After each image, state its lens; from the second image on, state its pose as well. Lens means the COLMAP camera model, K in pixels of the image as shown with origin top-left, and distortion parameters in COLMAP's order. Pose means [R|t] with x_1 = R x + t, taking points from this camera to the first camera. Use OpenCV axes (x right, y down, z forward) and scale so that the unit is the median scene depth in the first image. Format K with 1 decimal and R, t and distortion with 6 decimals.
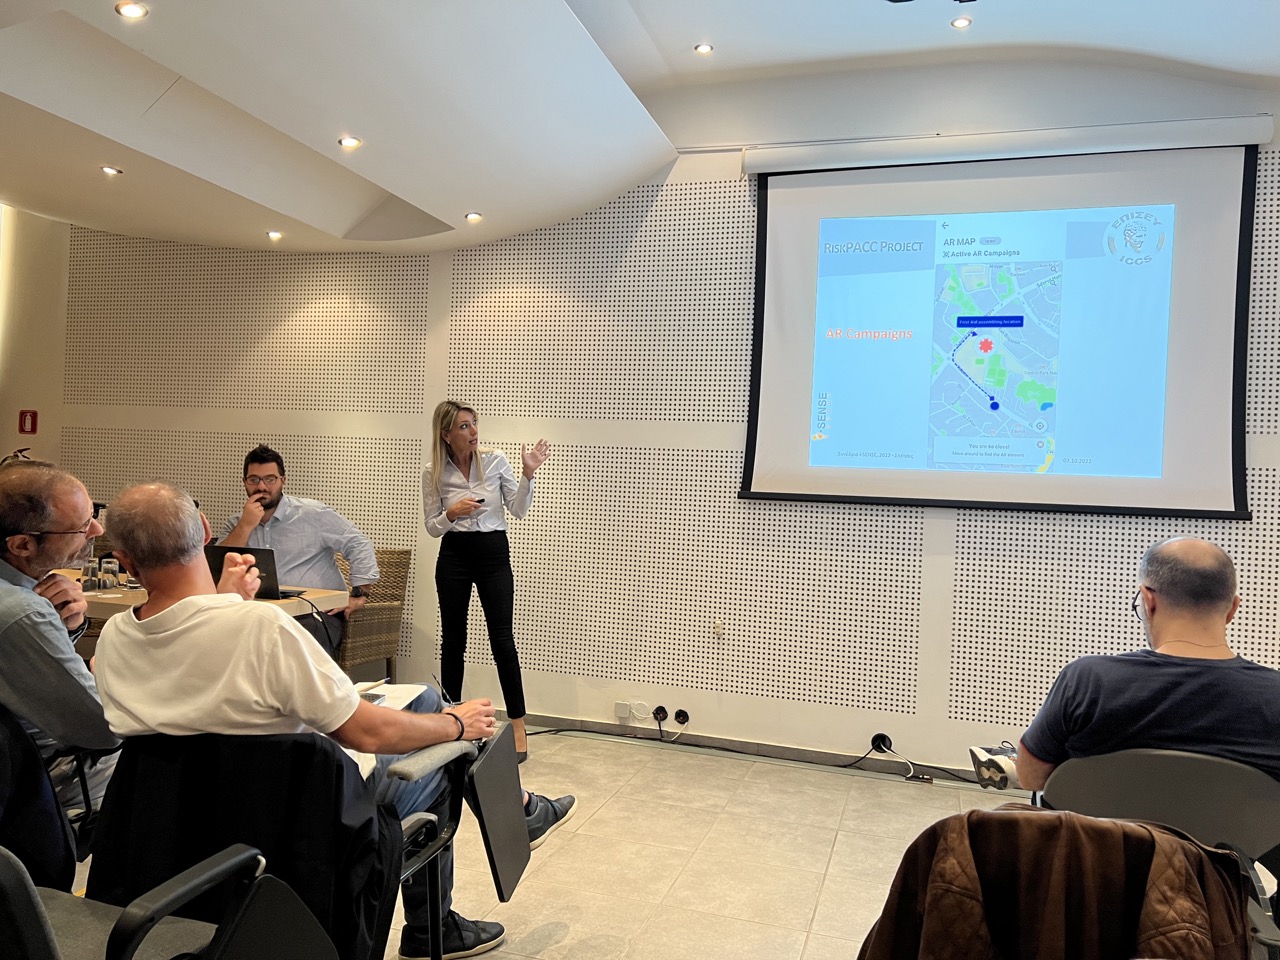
lens RADIAL K [[957.7, 0, 624.7], [0, 957.7, 481.4], [0, 0, 1]] dist [0.076025, -0.086145]
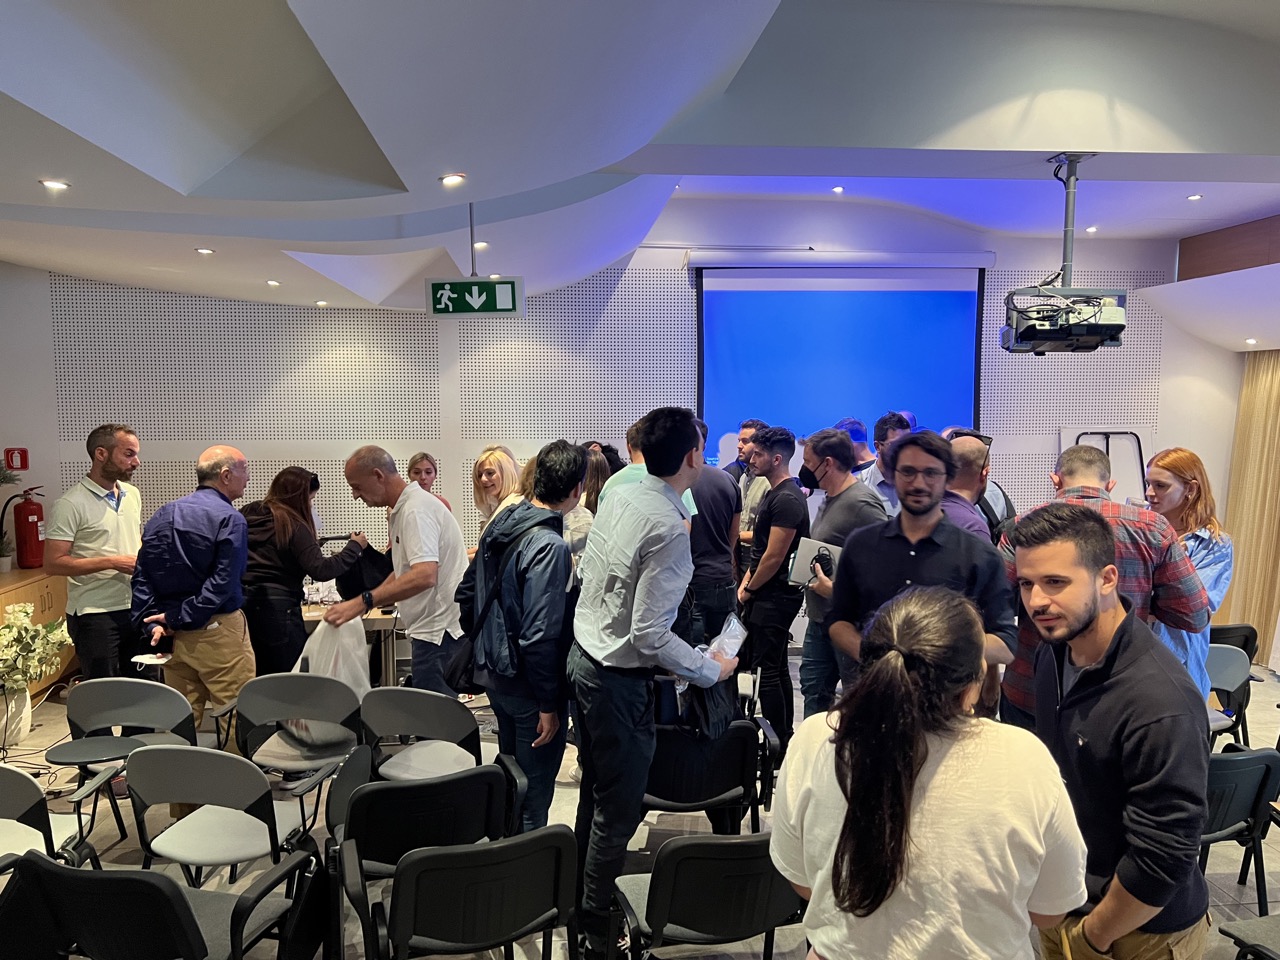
lens RADIAL K [[957.7, 0, 636.9], [0, 957.7, 491.0], [0, 0, 1]] dist [0.076025, -0.086145]
pose [[0.917910, -0.084710, 0.387642, -0.531584], [0.045337, 0.992938, 0.109629, -0.146651], [-0.394191, -0.083055, 0.915268, -0.313983]]
